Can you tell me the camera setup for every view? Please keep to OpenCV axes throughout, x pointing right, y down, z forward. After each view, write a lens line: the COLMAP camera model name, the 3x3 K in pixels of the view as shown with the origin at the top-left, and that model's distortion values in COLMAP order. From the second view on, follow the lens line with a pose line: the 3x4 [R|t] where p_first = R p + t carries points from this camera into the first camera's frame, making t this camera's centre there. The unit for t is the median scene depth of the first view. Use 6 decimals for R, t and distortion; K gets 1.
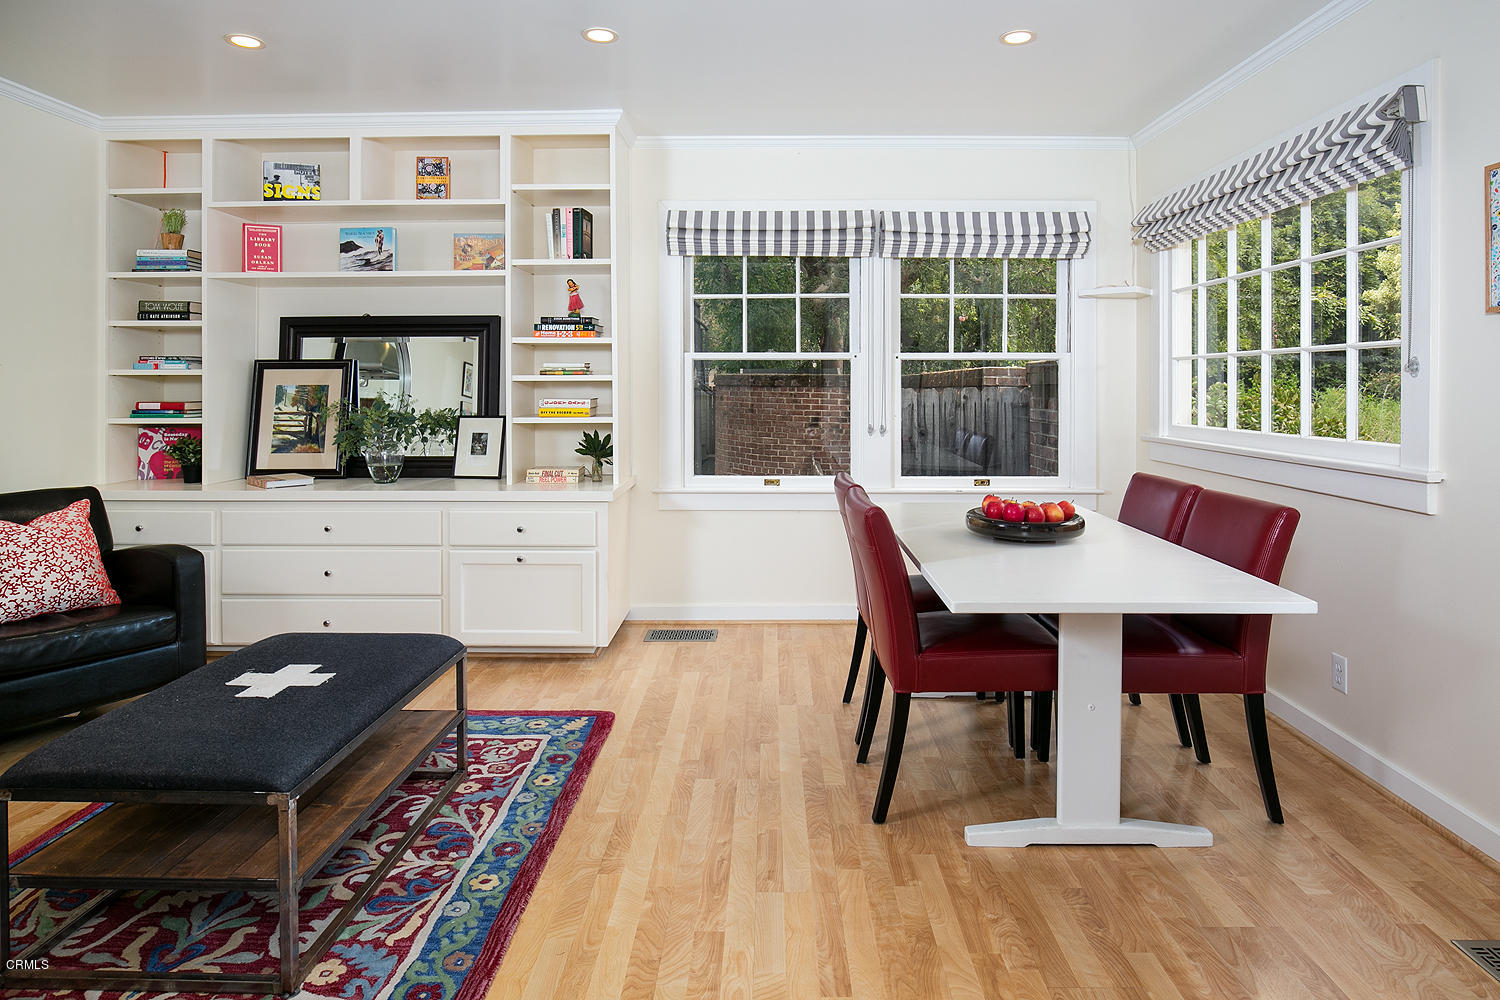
lens RADIAL K [[844.7, 0, 768.5], [0, 844.7, 389.6], [0, 0, 1]] dist [-0.016549, 0.001170]
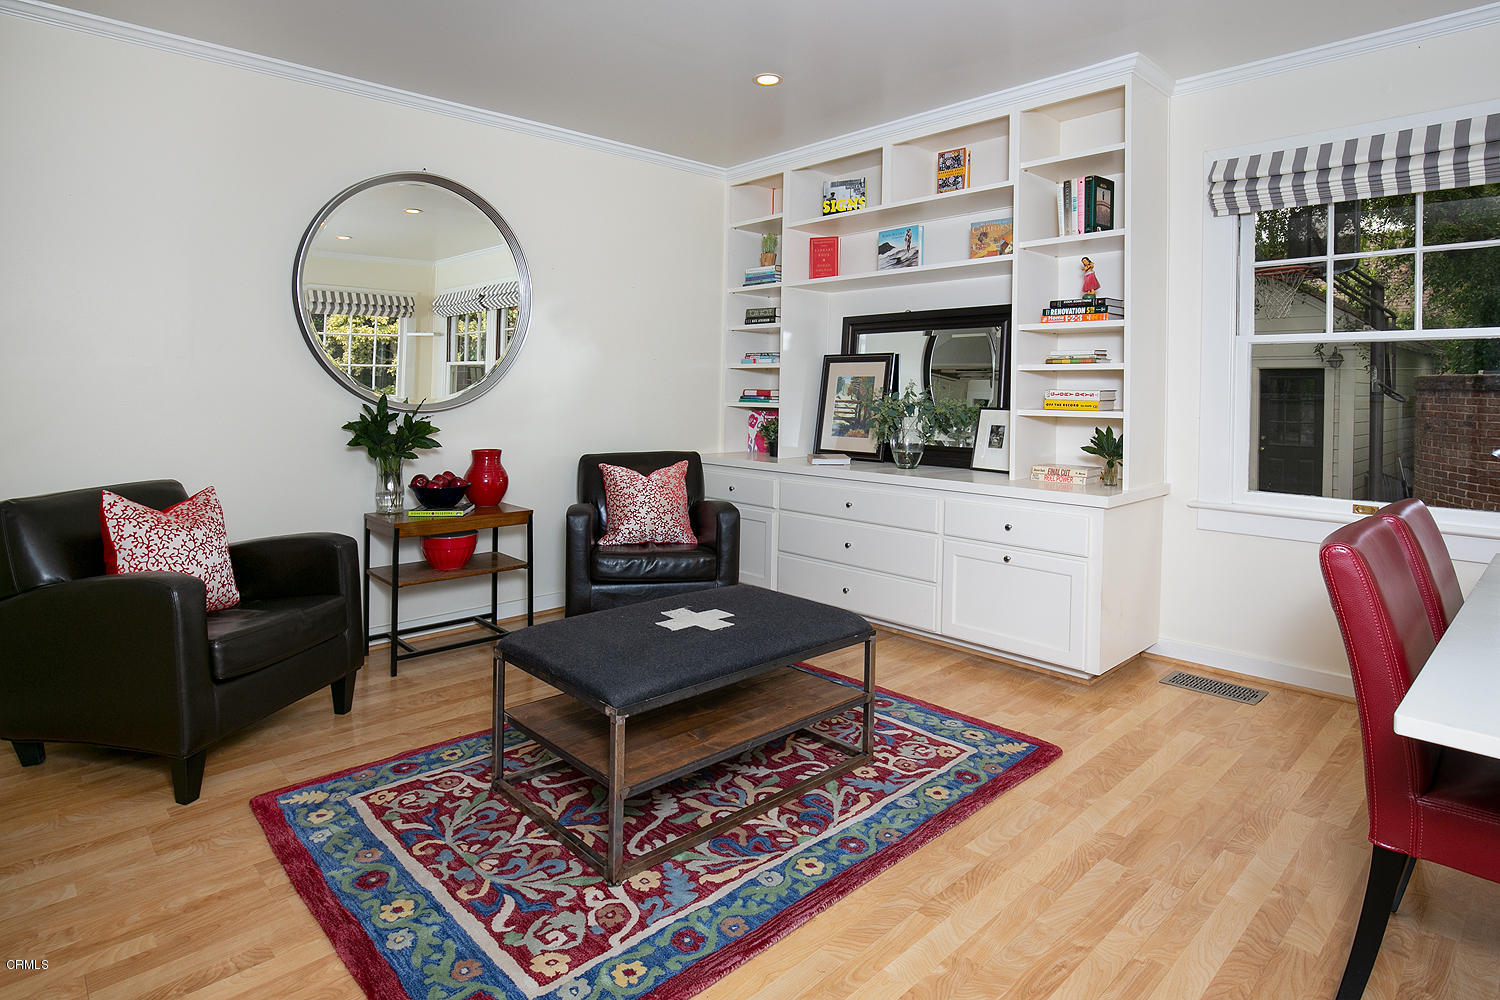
lens RADIAL K [[828.9, 0, 752.2], [0, 828.9, 389.9], [0, 0, 1]] dist [-0.022106, 0.000278]
pose [[0.696092, 0.009571, -0.717888, 0.154830], [-0.015729, 0.999874, -0.001921, 0.017932], [0.717780, 0.012629, 0.696155, 0.143028]]
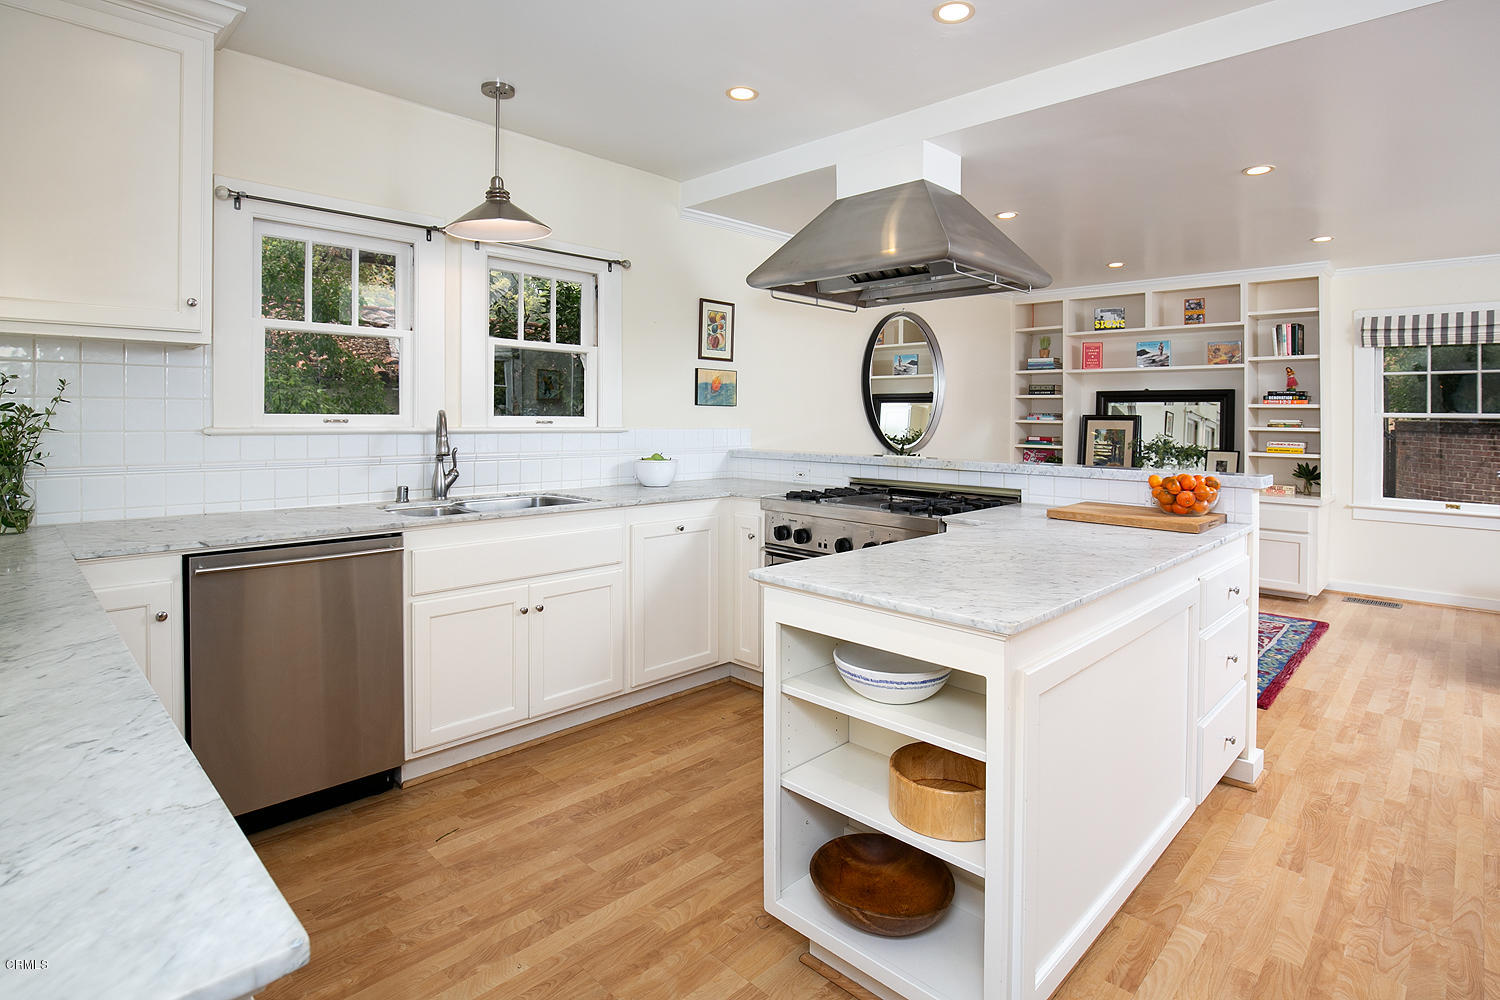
lens RADIAL K [[769.4, 0, 774.8], [0, 769.4, 407.6], [0, 0, 1]] dist [-0.020057, 0.000634]
pose [[0.734779, 0.003577, -0.678297, 0.031969], [-0.018574, 0.999717, -0.014848, -0.015308], [0.678052, 0.023509, 0.734638, -0.747260]]
